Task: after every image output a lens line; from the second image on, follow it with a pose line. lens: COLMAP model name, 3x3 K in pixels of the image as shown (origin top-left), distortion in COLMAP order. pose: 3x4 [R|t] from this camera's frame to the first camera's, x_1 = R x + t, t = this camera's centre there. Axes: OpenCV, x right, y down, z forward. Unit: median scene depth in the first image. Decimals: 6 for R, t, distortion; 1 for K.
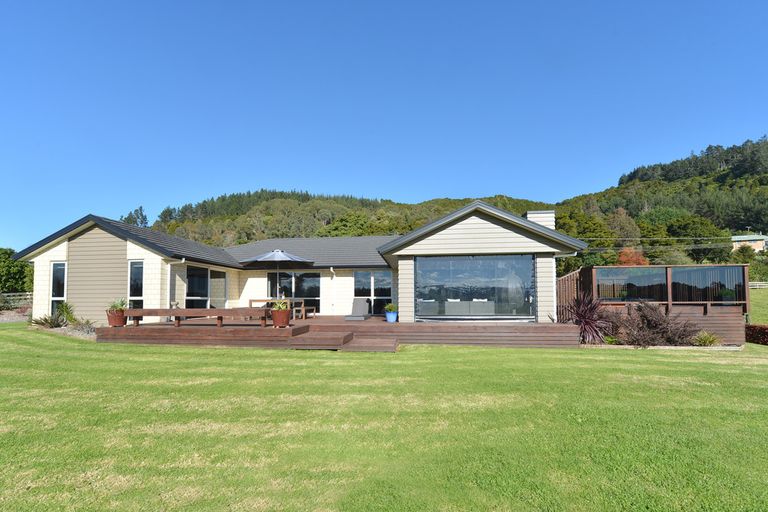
lens RADIAL K [[306.1, 0, 374.5], [0, 306.1, 301.0], [0, 0, 1]] dist [0.001827, -0.000388]
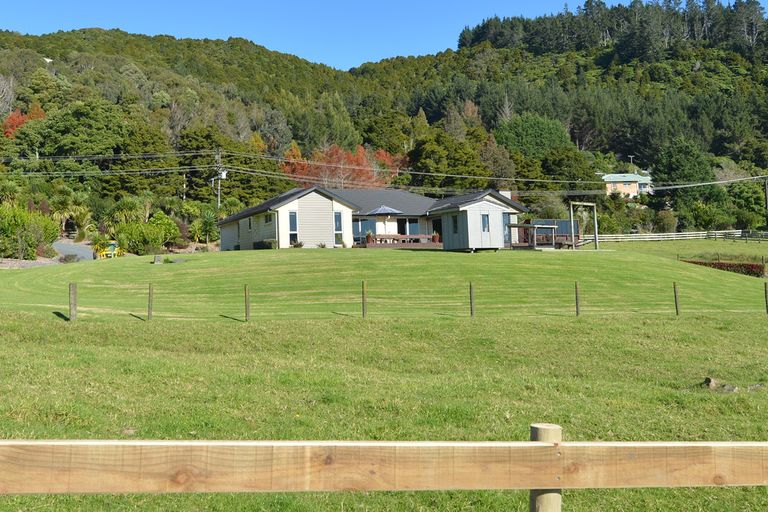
lens RADIAL K [[512.8, 0, 384.2], [0, 512.8, 255.5], [0, 0, 1]] dist [0.001723, 0.001010]
pose [[0.896637, -0.010748, 0.442636, 0.286392], [0.018422, 0.999745, -0.013041, -0.026744], [-0.442383, 0.019848, 0.896607, 0.283203]]
